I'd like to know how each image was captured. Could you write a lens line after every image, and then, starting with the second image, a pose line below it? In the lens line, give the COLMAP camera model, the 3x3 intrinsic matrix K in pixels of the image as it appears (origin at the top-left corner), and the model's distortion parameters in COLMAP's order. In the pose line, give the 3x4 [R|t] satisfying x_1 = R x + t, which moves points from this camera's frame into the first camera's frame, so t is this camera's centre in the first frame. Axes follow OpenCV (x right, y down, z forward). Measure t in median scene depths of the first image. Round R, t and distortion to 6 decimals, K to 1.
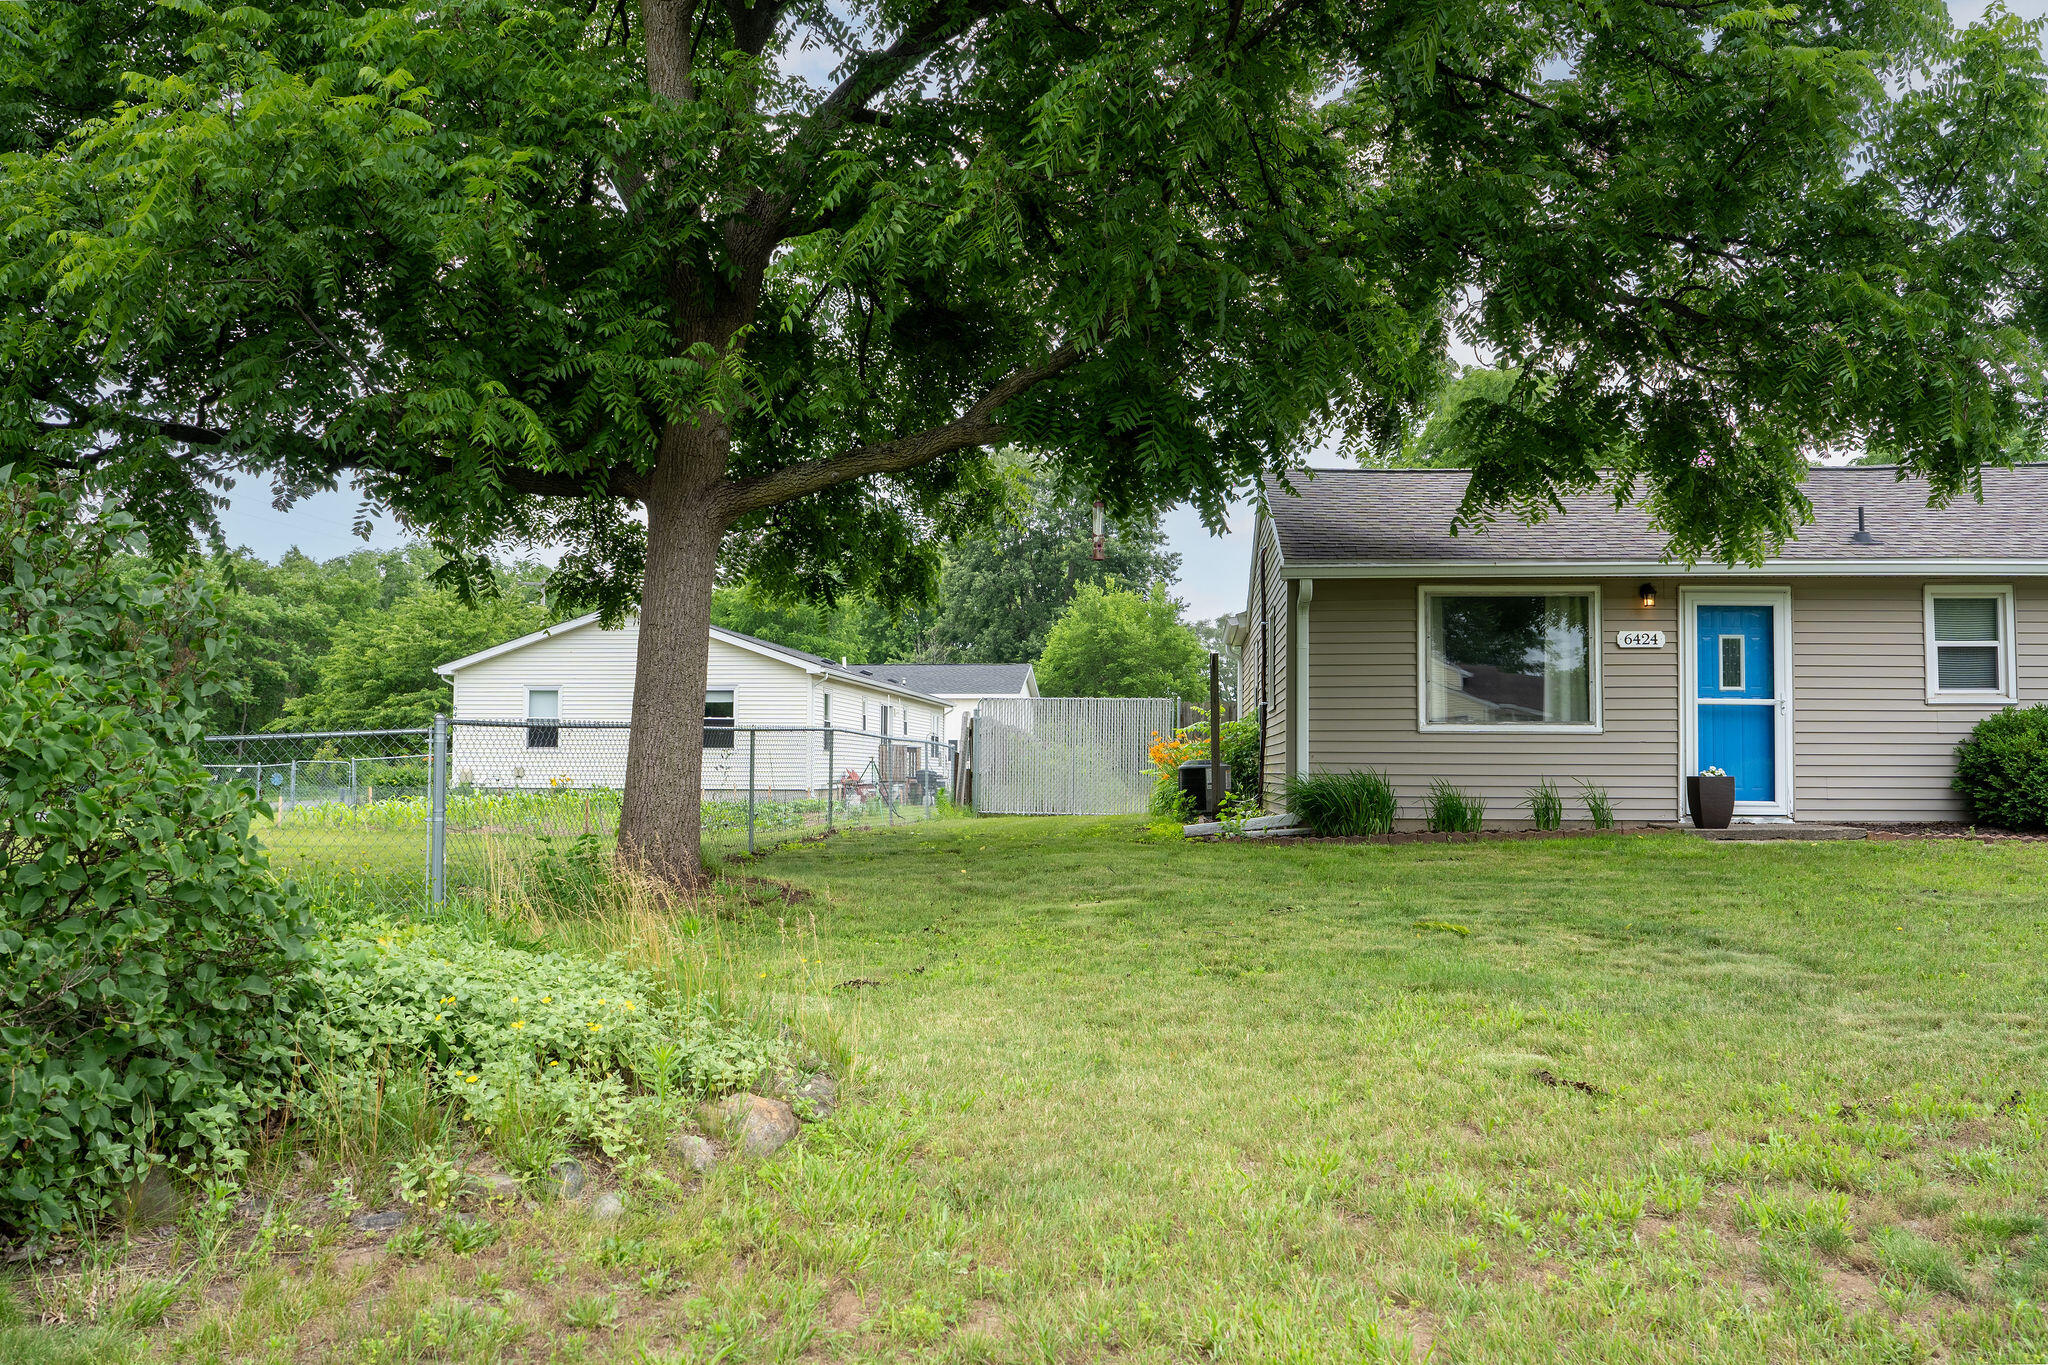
lens RADIAL K [[1701.7, 0, 1024.0], [0, 1701.7, 682.5], [0, 0, 1]] dist [-0.043822, -0.036286]
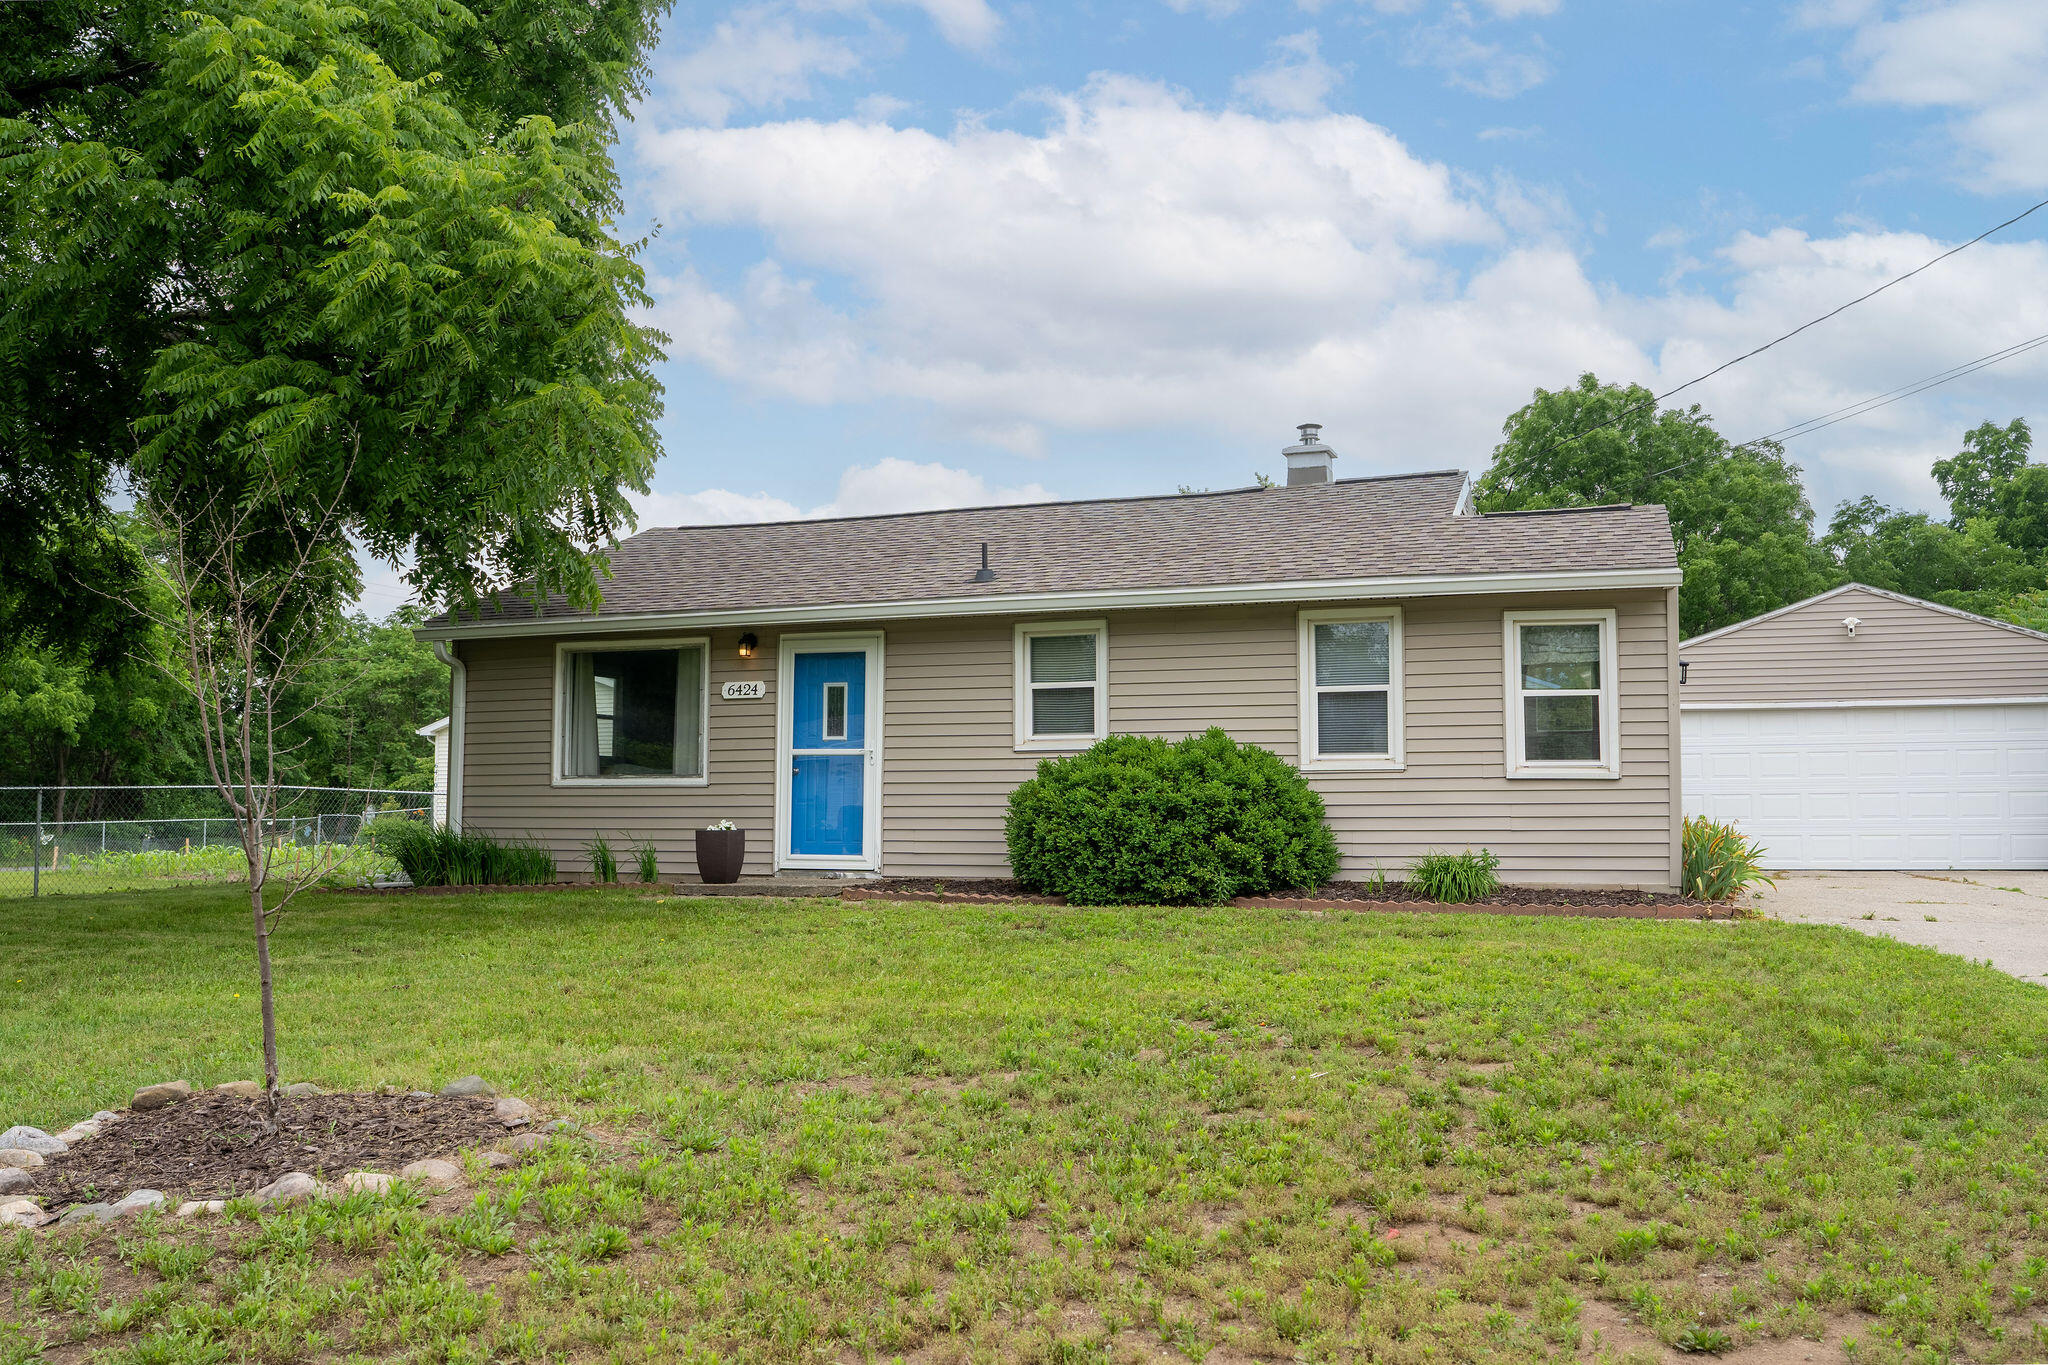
lens RADIAL K [[1701.7, 0, 1024.0], [0, 1701.7, 682.5], [0, 0, 1]] dist [-0.043822, -0.036286]
pose [[0.967661, -0.027049, -0.250801, 0.977387], [0.019497, 0.999280, -0.032546, 0.006970], [0.251500, 0.026603, 0.967492, 0.108106]]
